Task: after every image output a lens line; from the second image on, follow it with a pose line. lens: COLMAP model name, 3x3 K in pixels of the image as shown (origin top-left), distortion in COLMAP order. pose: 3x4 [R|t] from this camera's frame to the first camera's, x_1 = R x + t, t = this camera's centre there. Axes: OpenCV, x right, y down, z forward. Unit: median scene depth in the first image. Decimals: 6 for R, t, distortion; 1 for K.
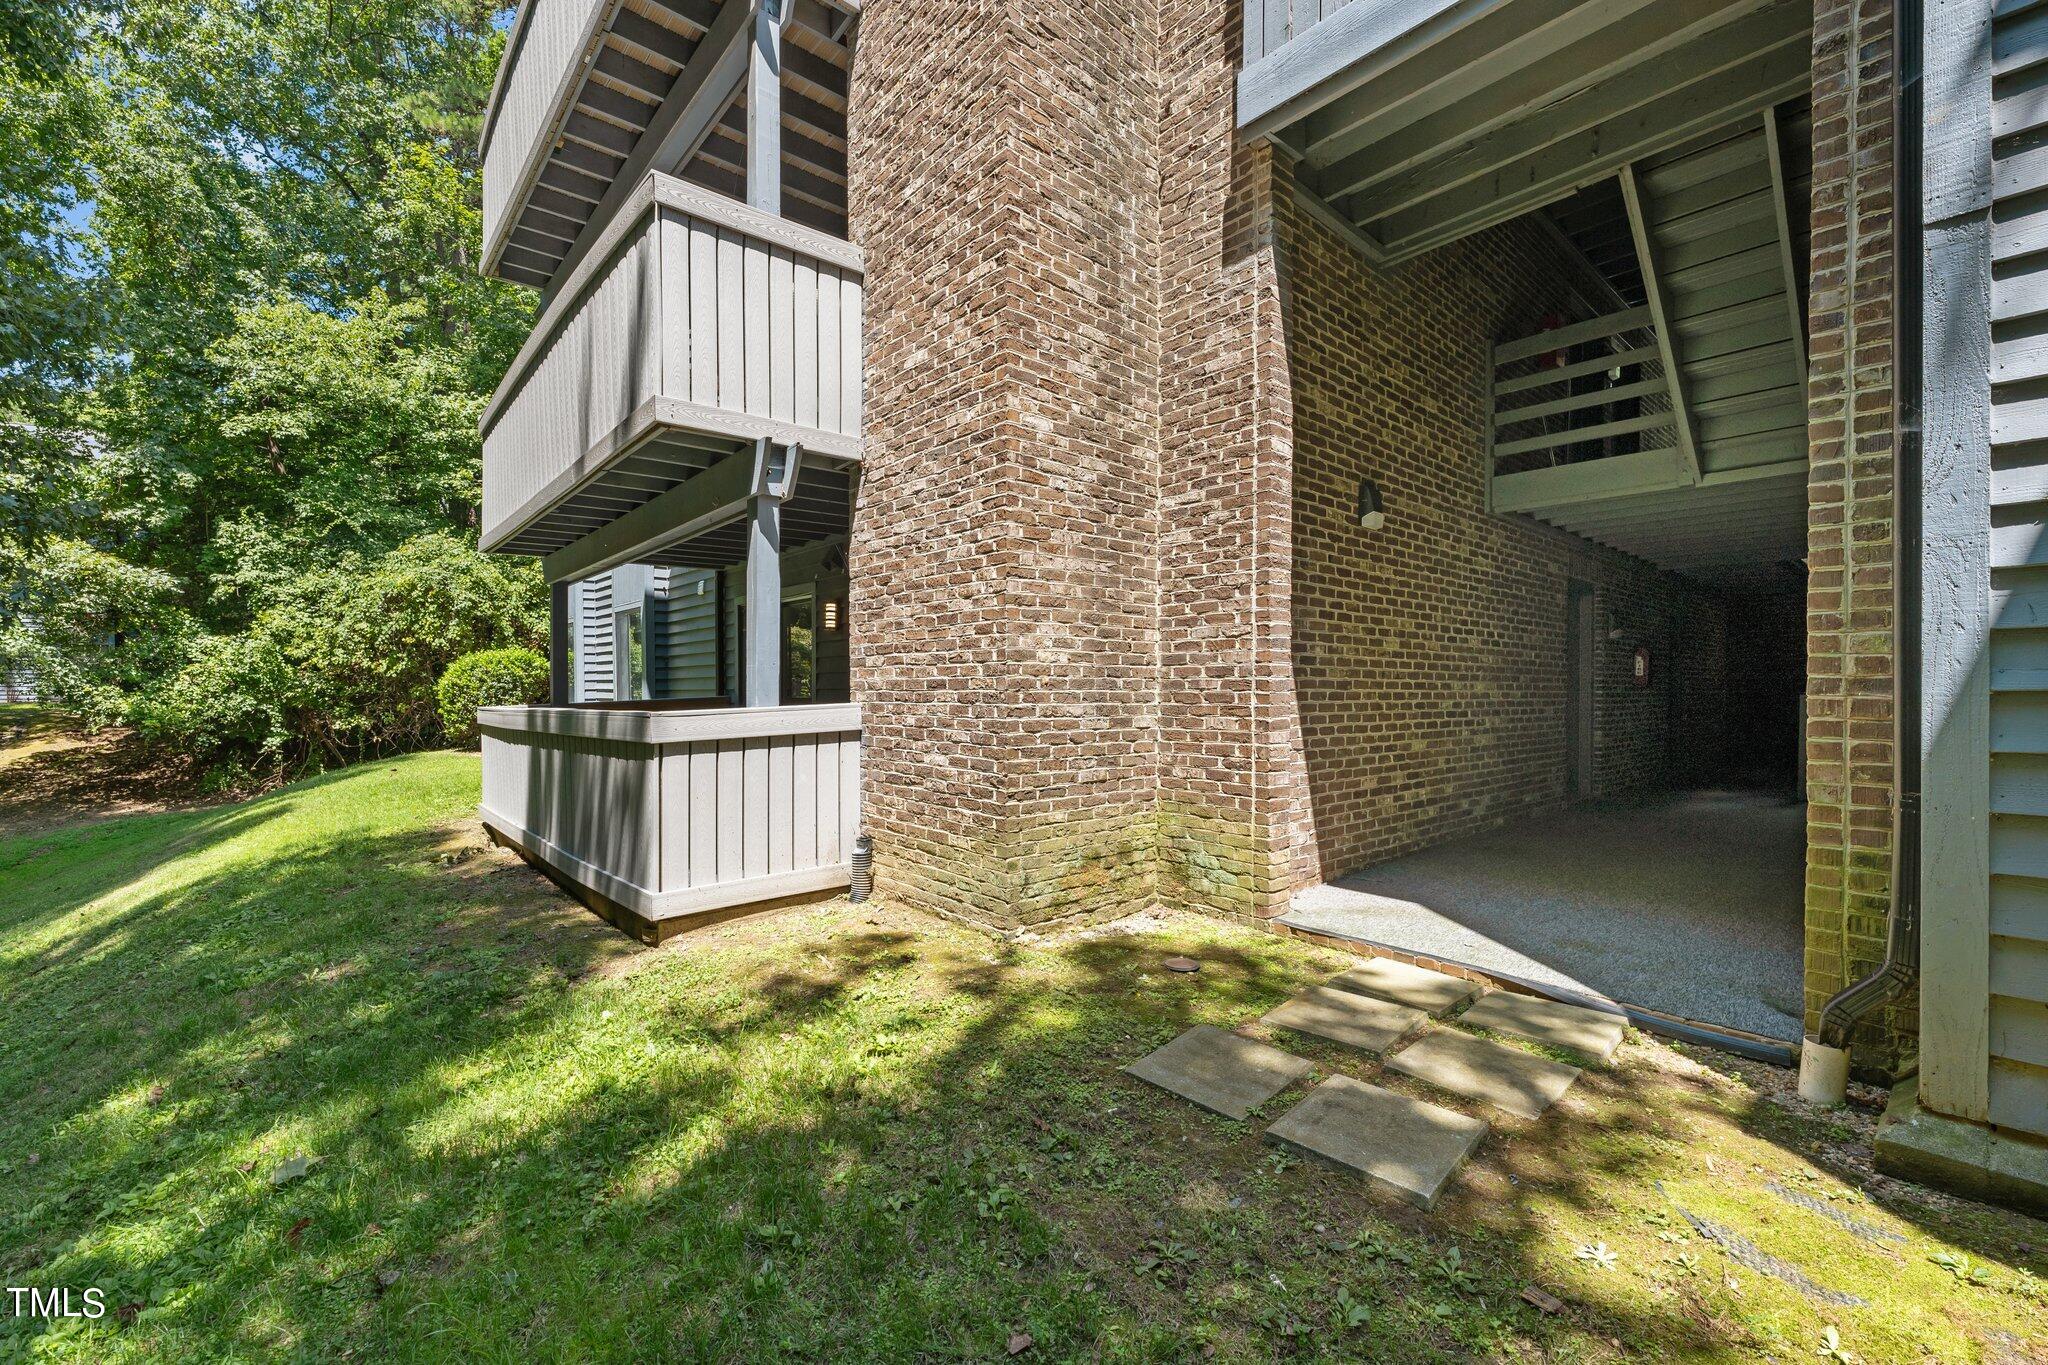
lens RADIAL K [[835.6, 0, 1021.8], [0, 835.6, 679.9], [0, 0, 1]] dist [0.001492, -0.000101]
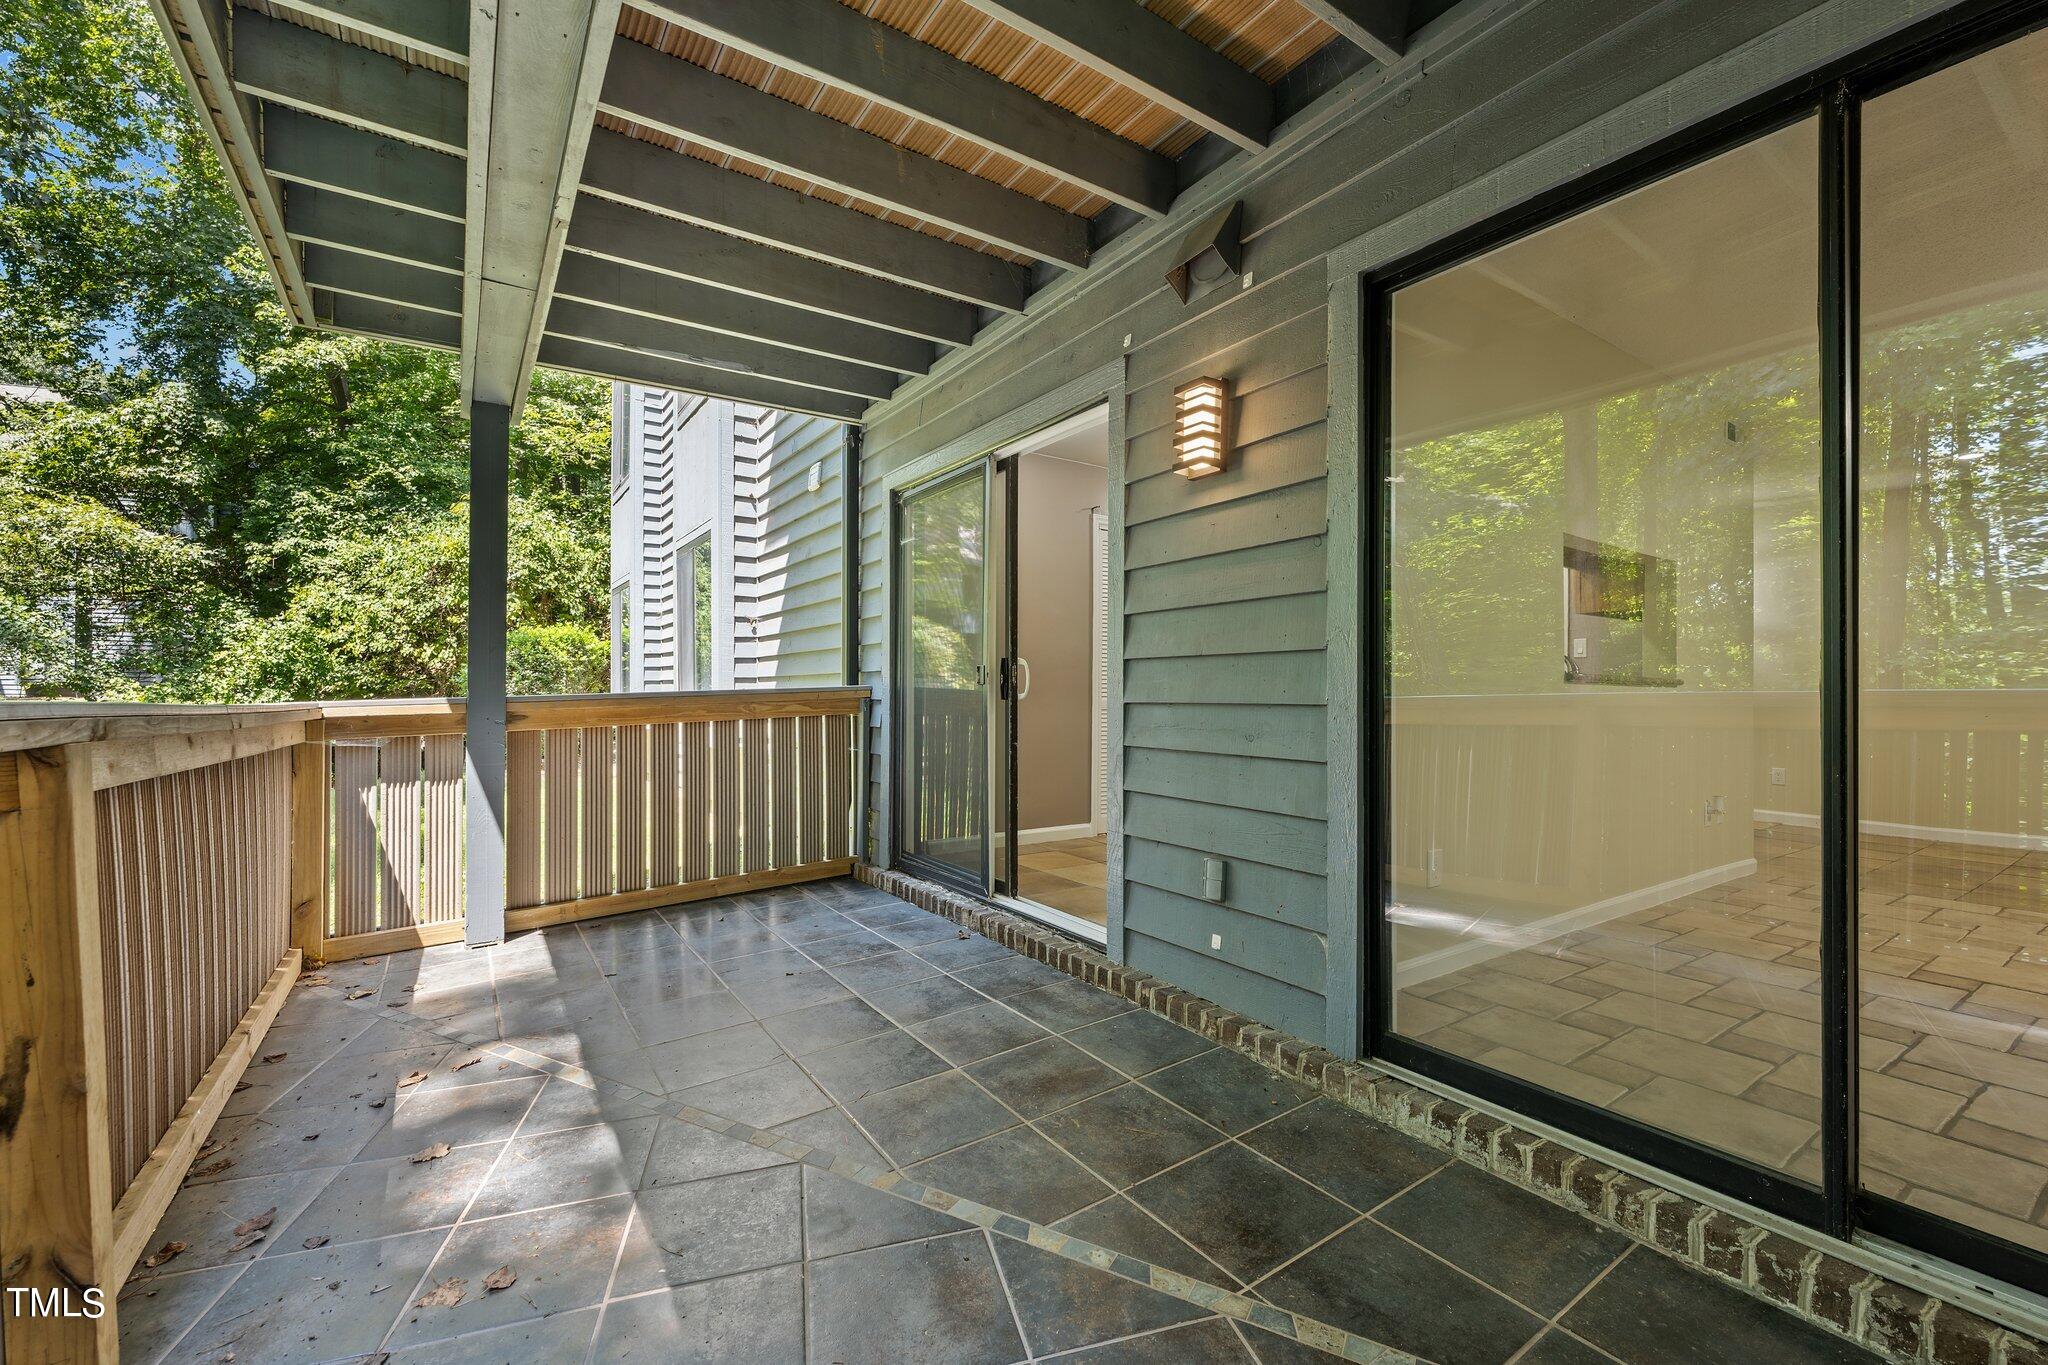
lens RADIAL K [[835.6, 0, 1021.8], [0, 835.6, 679.9], [0, 0, 1]] dist [0.001492, -0.000101]
pose [[0.992415, 0.007210, -0.122725, -0.104813], [-0.007562, 0.999969, -0.002401, 0.005681], [0.122704, 0.003310, 0.992438, 0.274530]]
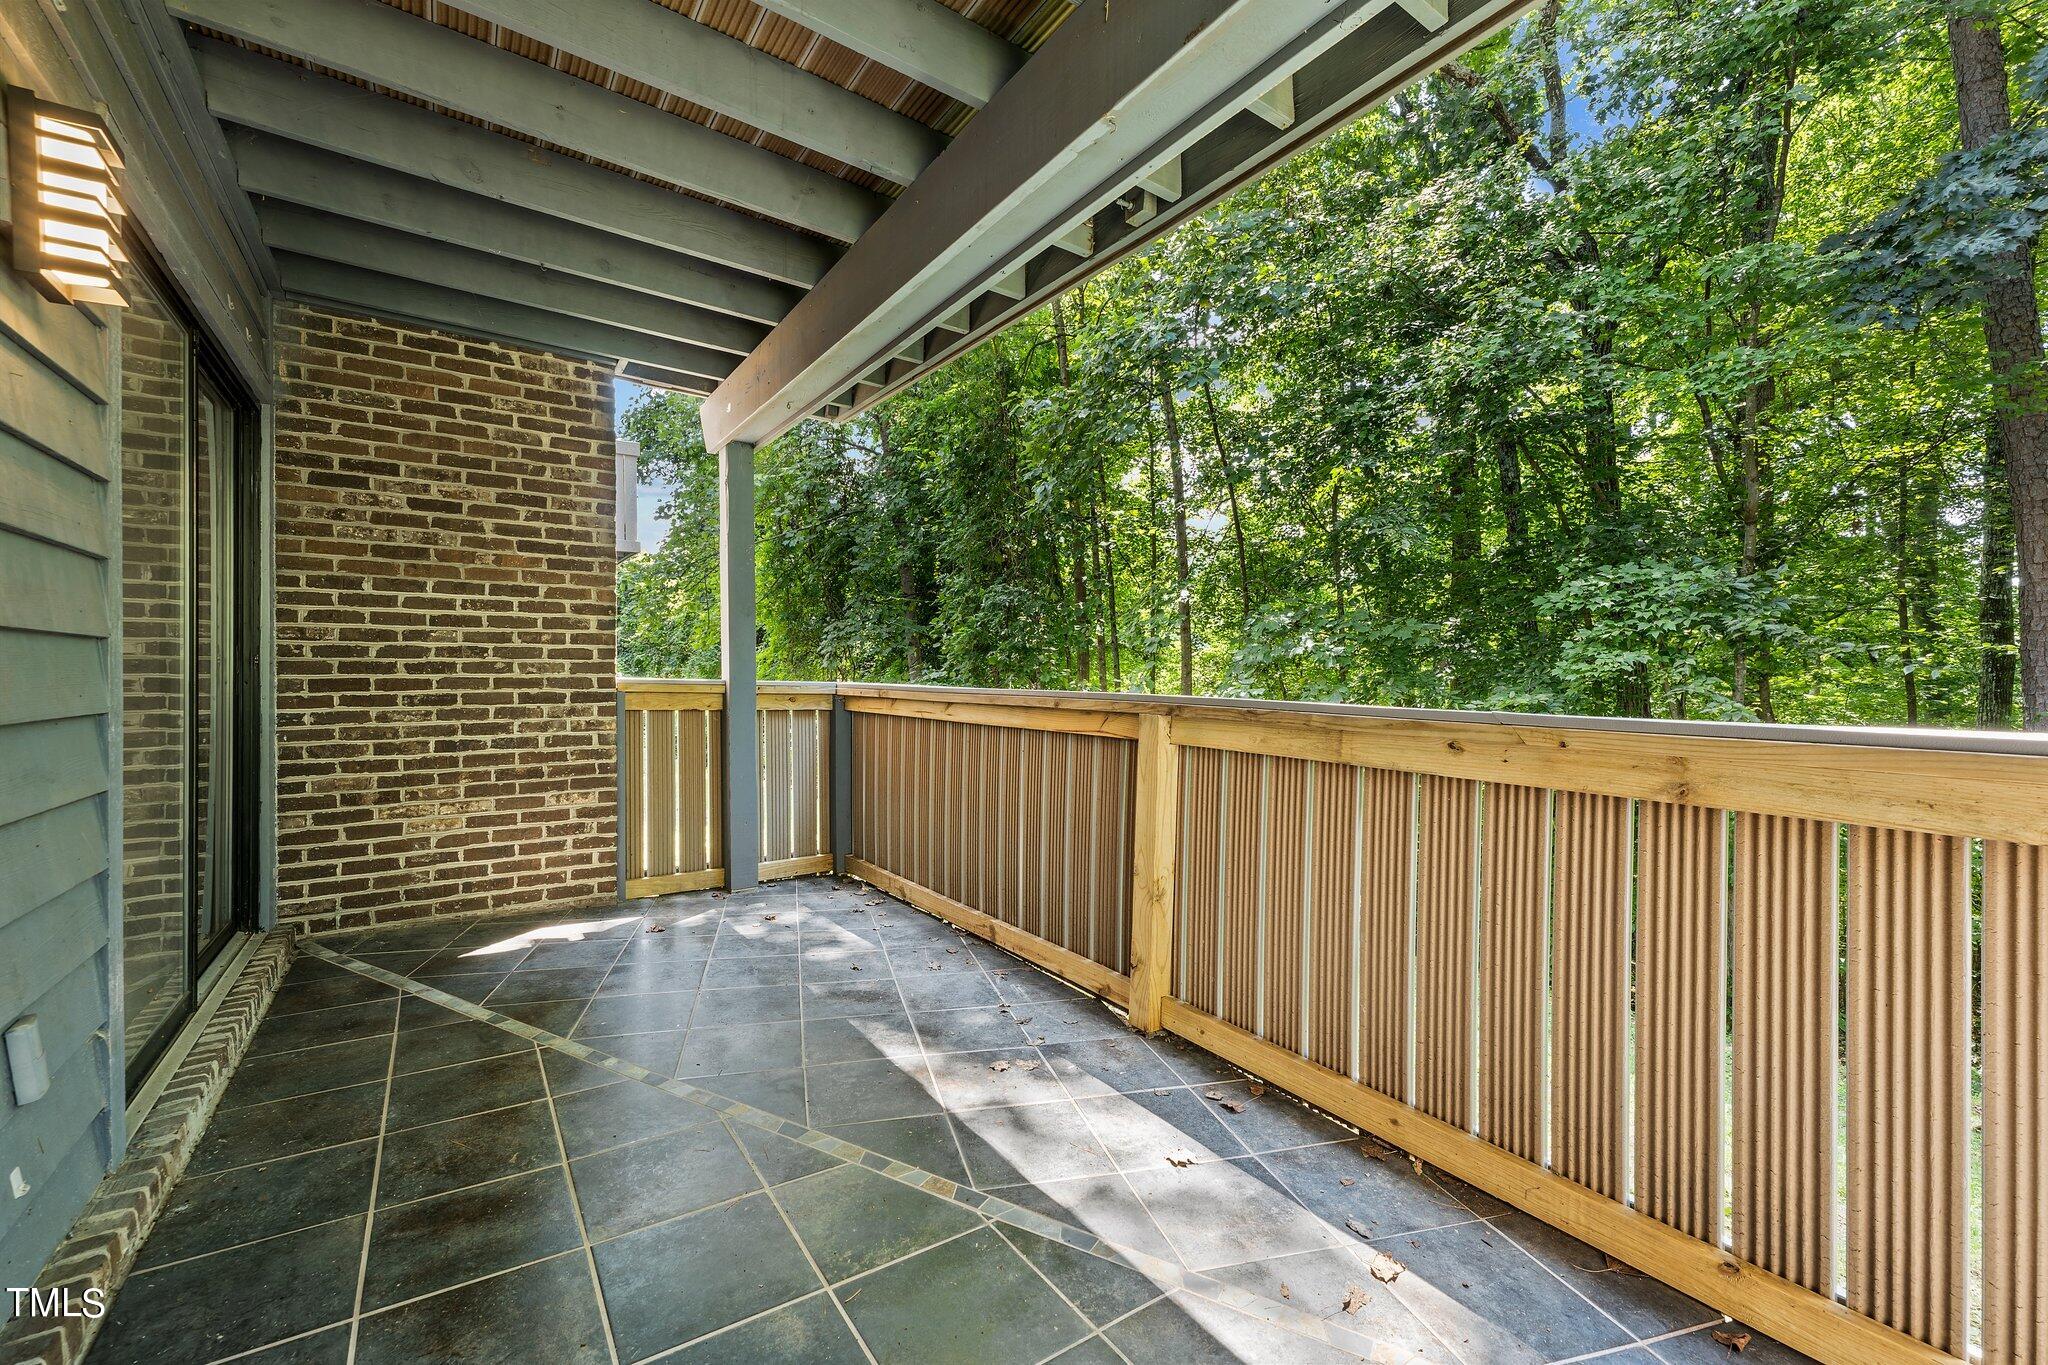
lens RADIAL K [[835.6, 0, 1021.8], [0, 835.6, 679.9], [0, 0, 1]] dist [0.001492, -0.000101]
pose [[-0.993097, 0.009373, 0.116921, -0.651716], [0.010154, 0.999930, 0.006089, 0.000002], [-0.116856, 0.007234, -0.993123, 1.662527]]
